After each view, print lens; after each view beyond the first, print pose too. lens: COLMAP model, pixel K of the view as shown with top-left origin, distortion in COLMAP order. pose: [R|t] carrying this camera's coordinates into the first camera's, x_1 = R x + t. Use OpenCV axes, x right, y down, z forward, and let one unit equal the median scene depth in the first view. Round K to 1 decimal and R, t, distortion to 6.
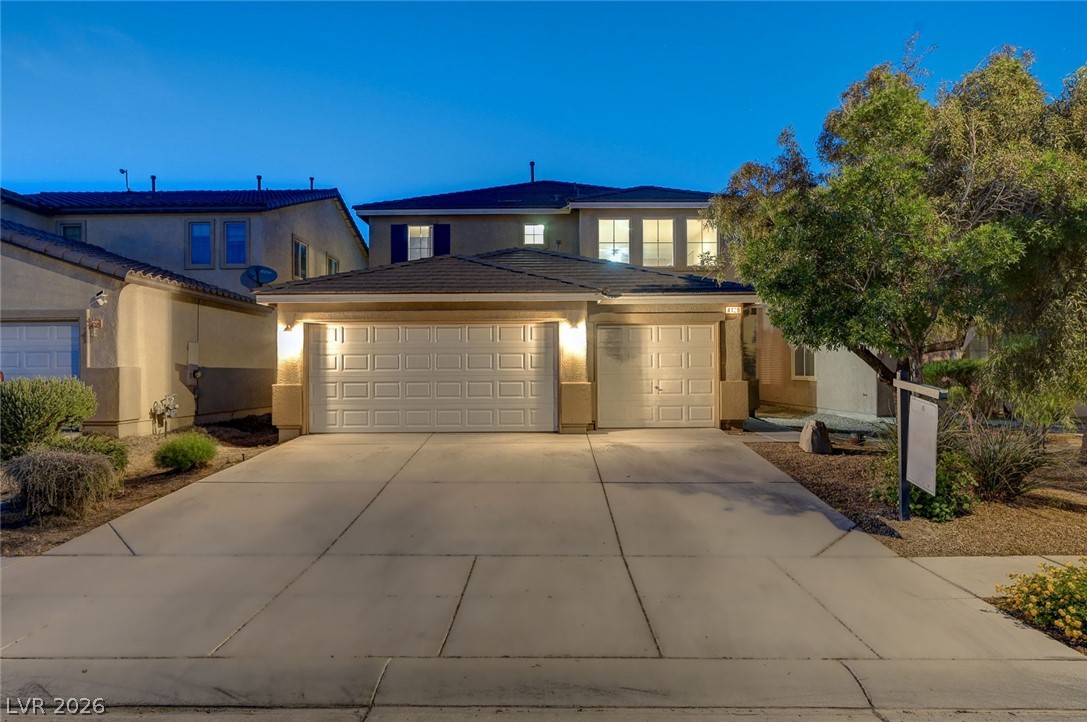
lens RADIAL K [[647.0, 0, 543.5], [0, 647.0, 361.0], [0, 0, 1]] dist [-0.004154, -0.000734]
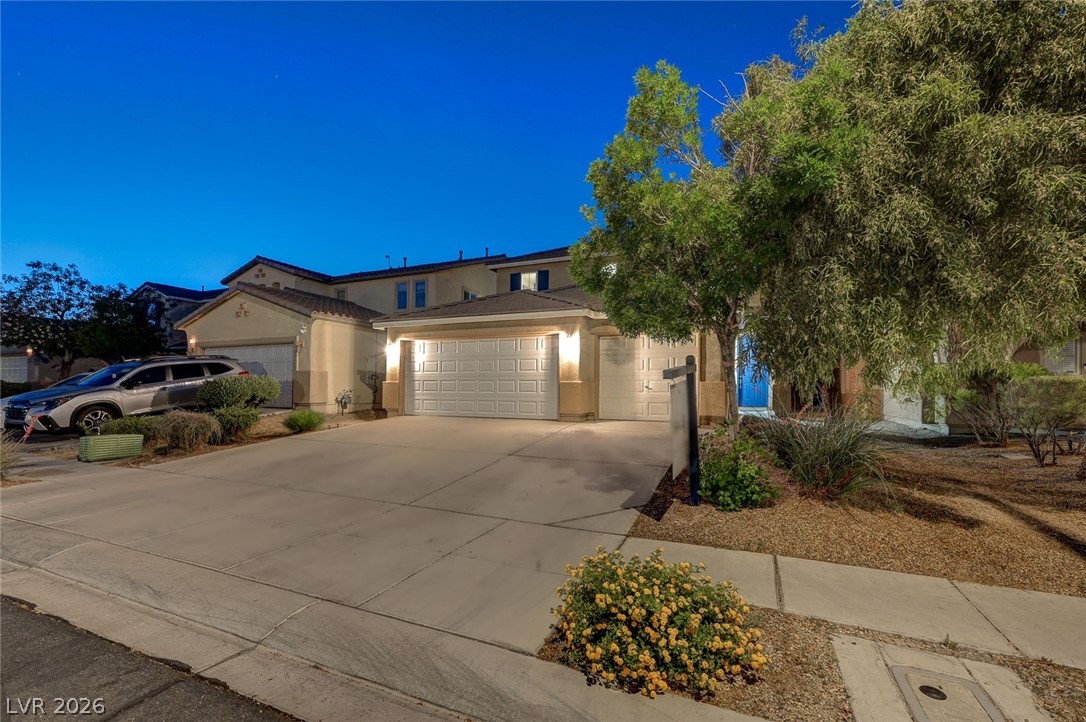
lens RADIAL K [[467.7, 0, 546.0], [0, 467.7, 381.5], [0, 0, 1]] dist [0.000834, 0.000031]
pose [[0.919749, 0.006029, -0.392461, 0.357657], [-0.004895, 0.999980, 0.003892, 0.029678], [0.392477, -0.001659, 0.919760, 0.137609]]
